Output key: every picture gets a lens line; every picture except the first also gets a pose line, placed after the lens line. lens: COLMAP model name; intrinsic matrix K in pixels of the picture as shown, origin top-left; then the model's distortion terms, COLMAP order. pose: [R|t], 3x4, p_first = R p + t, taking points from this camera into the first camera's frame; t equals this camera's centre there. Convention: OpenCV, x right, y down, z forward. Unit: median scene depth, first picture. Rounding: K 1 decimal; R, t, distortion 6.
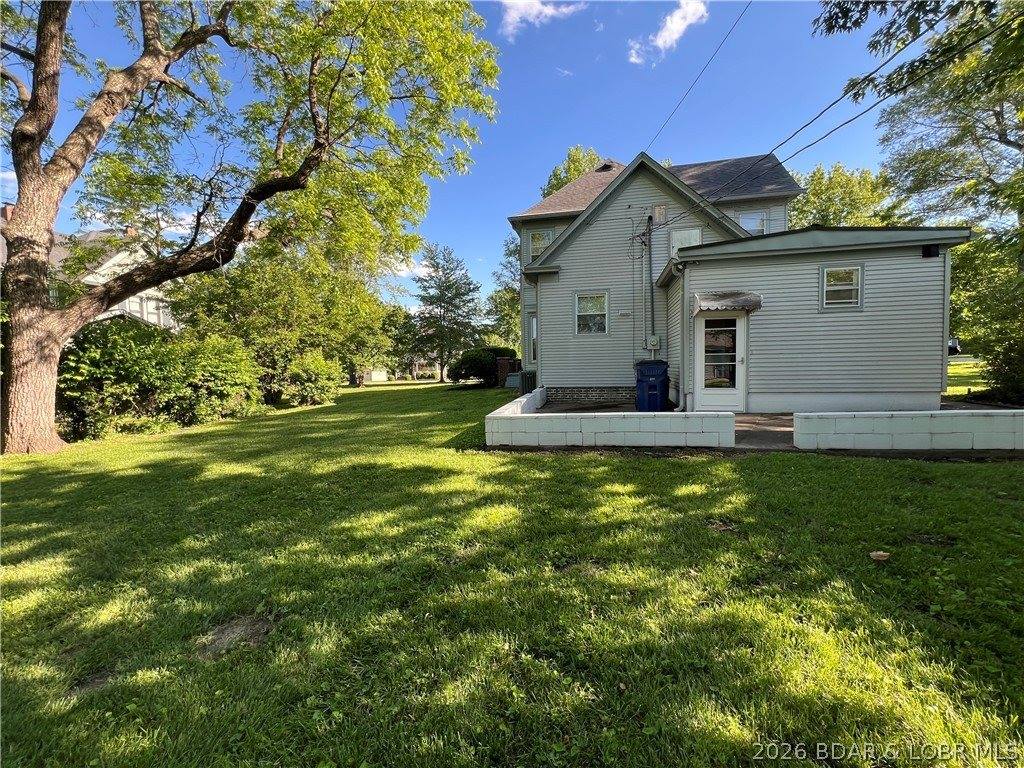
lens RADIAL K [[412.3, 0, 512.1], [0, 412.3, 383.2], [0, 0, 1]] dist [-0.002736, 0.000753]
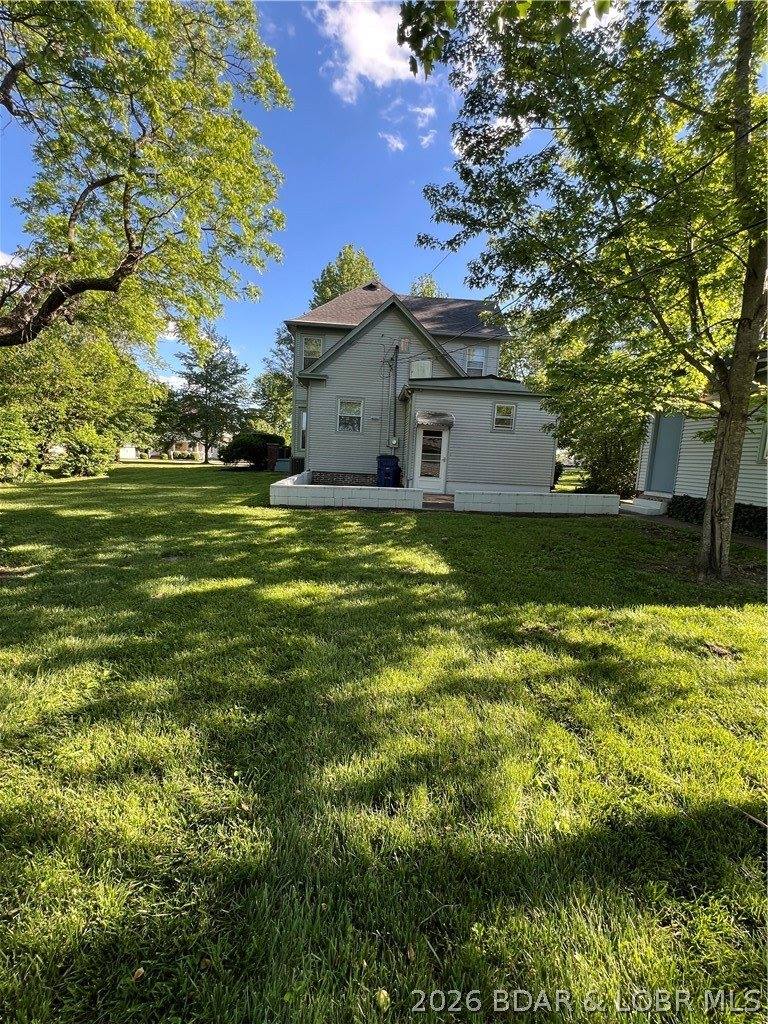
lens RADIAL K [[412.3, 0, 382.1], [0, 412.3, 509.2], [0, 0, 1]] dist [-0.002736, 0.000753]
pose [[0.966401, 0.036267, 0.254469, -0.019898], [-0.058204, 0.995157, 0.079212, 0.009906], [-0.250364, -0.091361, 0.963832, -0.209513]]
